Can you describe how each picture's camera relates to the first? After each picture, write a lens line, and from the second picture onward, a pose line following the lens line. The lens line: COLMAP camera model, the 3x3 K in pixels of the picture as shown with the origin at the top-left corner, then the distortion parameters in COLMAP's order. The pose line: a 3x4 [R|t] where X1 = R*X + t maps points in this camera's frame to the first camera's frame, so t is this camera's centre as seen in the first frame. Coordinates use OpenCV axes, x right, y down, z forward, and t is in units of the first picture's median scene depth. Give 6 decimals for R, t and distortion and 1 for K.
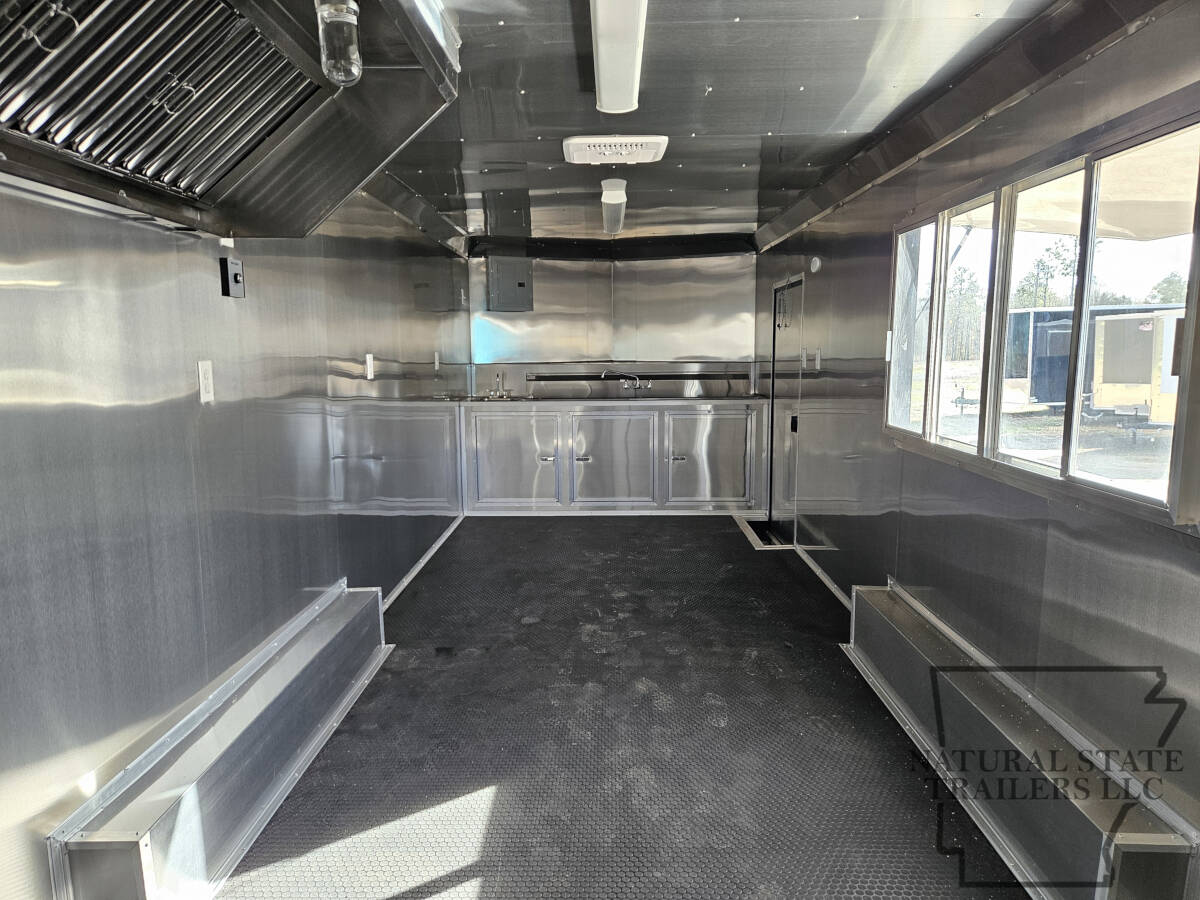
lens RADIAL K [[806.7, 0, 597.5], [0, 806.7, 477.7], [0, 0, 1]] dist [0.062004, -0.002956]
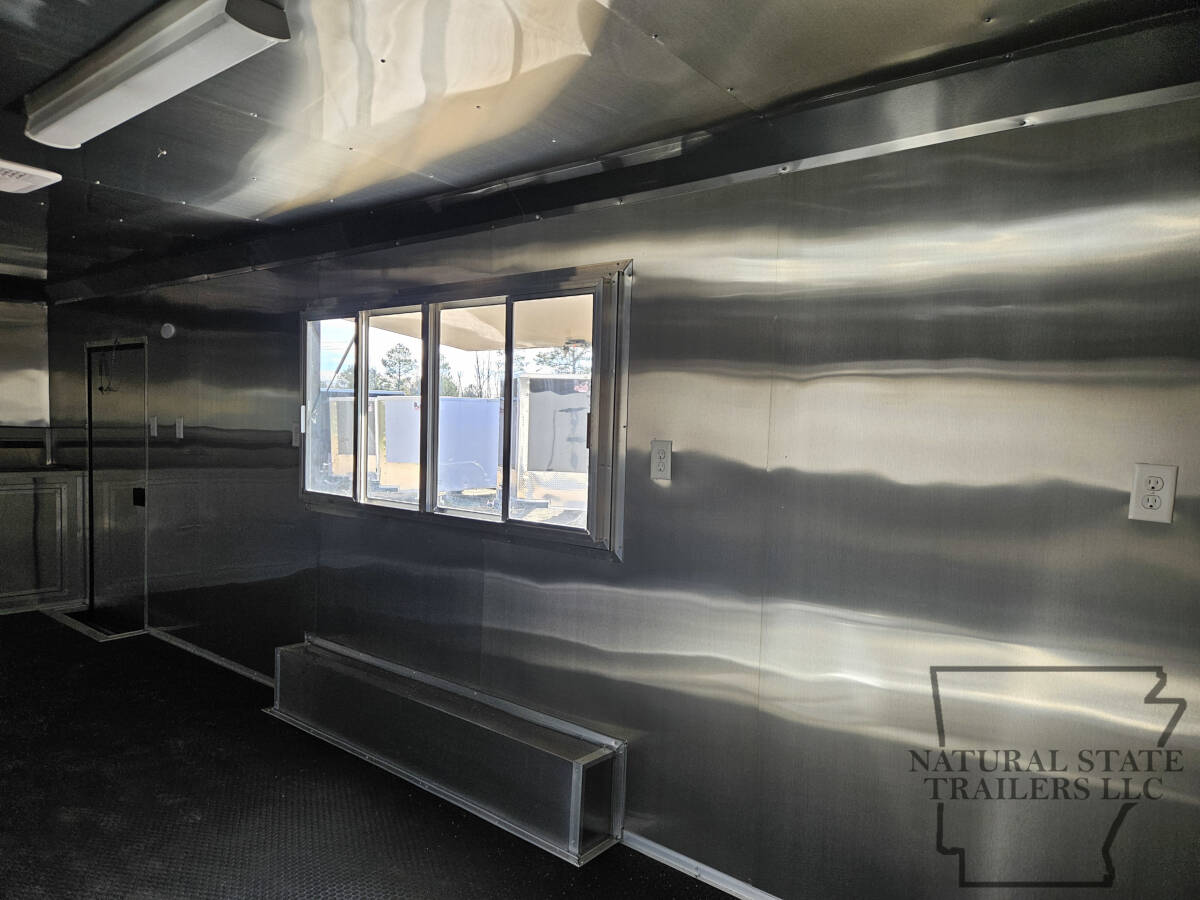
lens RADIAL K [[806.7, 0, 597.5], [0, 806.7, 477.7], [0, 0, 1]] dist [0.062004, -0.002956]
pose [[0.637072, -0.025427, 0.770385, -0.157837], [0.091479, 0.994886, -0.042812, 0.000109], [-0.765357, 0.097749, 0.636140, 0.007341]]
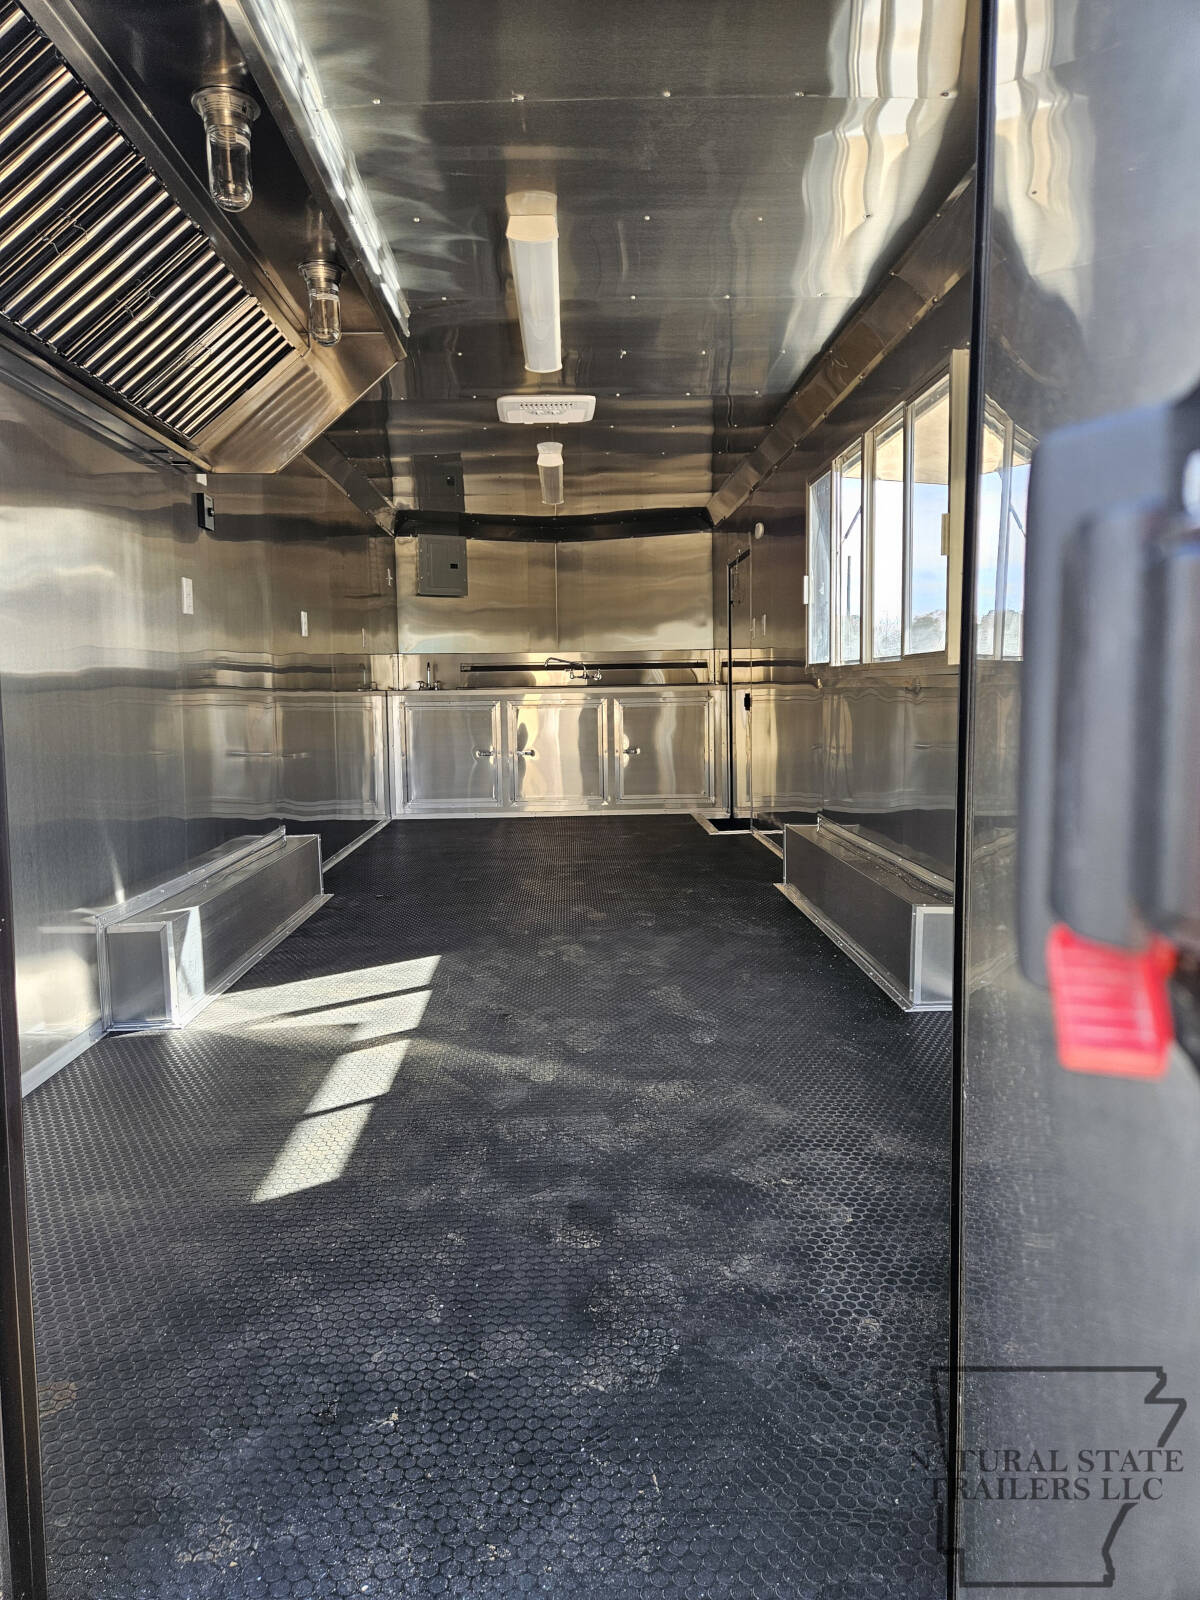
lens RADIAL K [[1075.5, 0, 589.3], [0, 1075.5, 797.0], [0, 0, 1]] dist [0.062004, -0.002956]
pose [[0.999286, -0.012770, 0.035556, 0.014321], [0.014899, 0.998071, -0.060269, 0.127611], [-0.034717, 0.060755, 0.997549, -0.256290]]
